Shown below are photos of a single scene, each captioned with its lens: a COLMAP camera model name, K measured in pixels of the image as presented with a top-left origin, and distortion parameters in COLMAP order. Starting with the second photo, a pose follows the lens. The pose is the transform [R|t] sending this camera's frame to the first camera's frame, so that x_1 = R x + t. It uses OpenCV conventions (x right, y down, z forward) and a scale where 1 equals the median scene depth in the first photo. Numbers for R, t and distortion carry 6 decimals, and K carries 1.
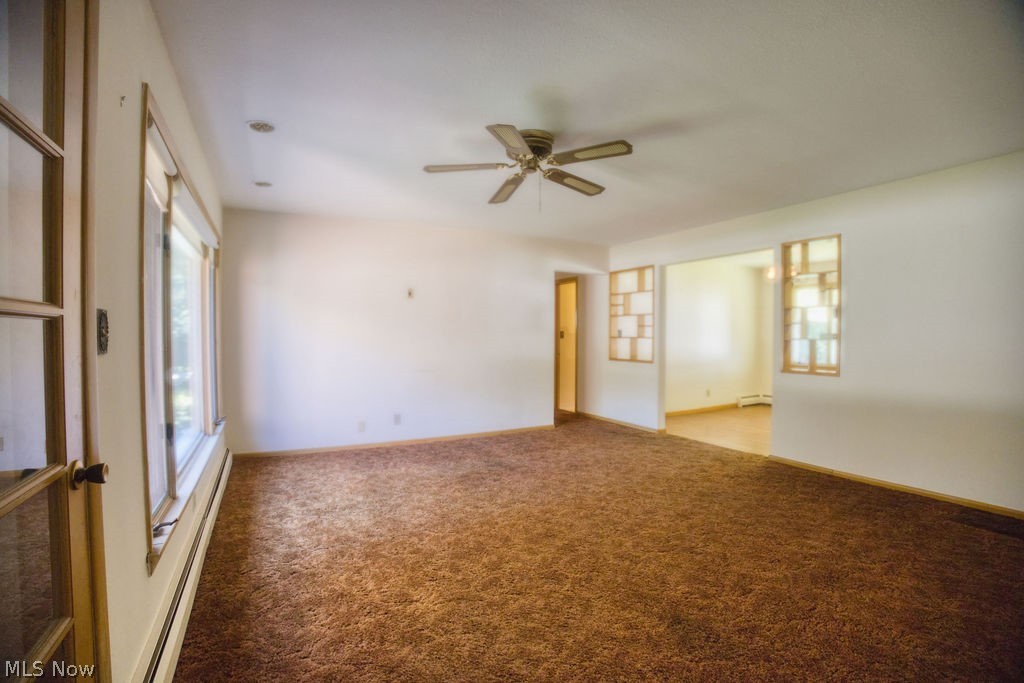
lens RADIAL K [[455.8, 0, 512.0], [0, 455.8, 341.5], [0, 0, 1]] dist [-0.136043, 0.037714]
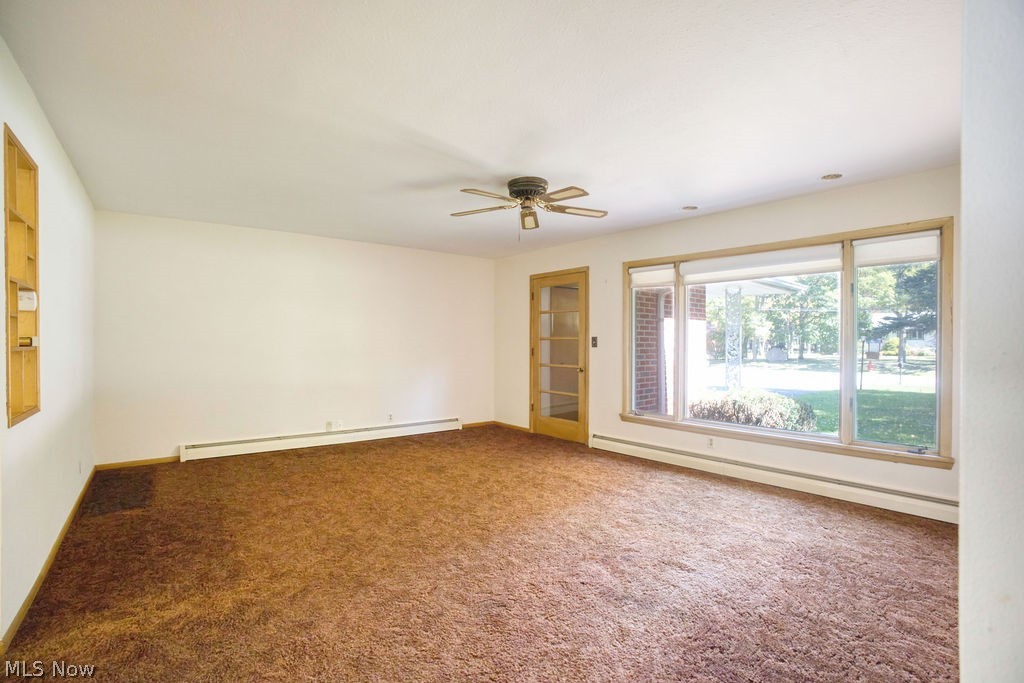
lens RADIAL K [[455.8, 0, 512.0], [0, 455.8, 341.5], [0, 0, 1]] dist [-0.136043, 0.037714]
pose [[-0.978589, -0.006684, -0.205717, 0.260044], [-0.008641, 0.999926, 0.008612, -0.022611], [0.205644, 0.010206, -0.978574, 1.689089]]
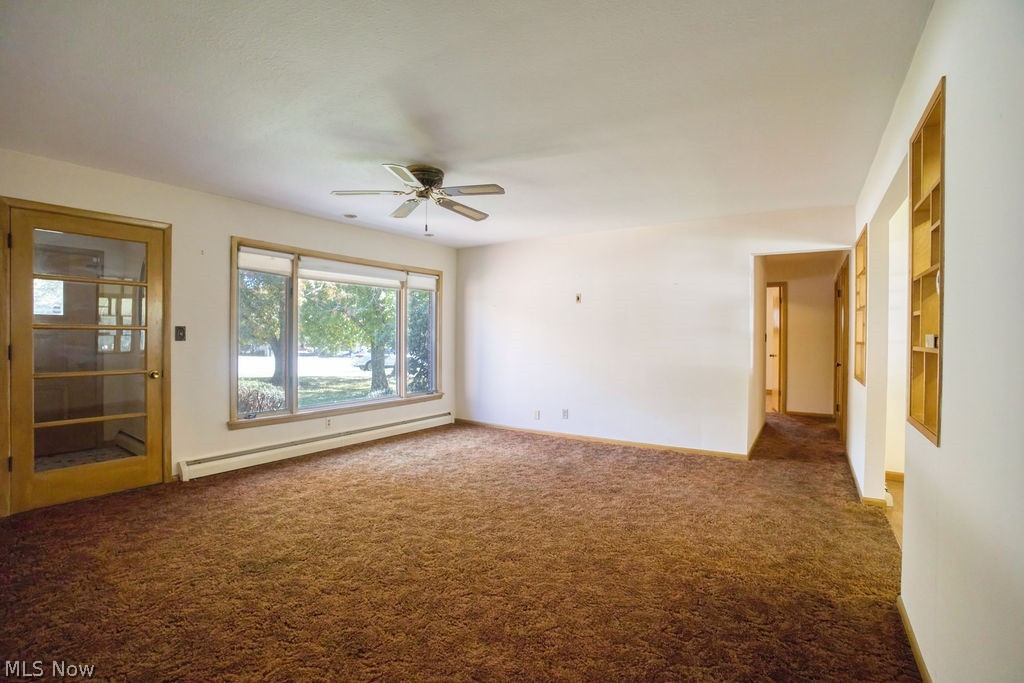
lens RADIAL K [[455.8, 0, 512.0], [0, 455.8, 341.5], [0, 0, 1]] dist [-0.136043, 0.037714]
pose [[0.482364, 0.012655, -0.875880, 0.924607], [-0.017484, 0.999836, 0.004817, -0.009631], [0.875796, 0.012991, 0.482506, 0.494029]]
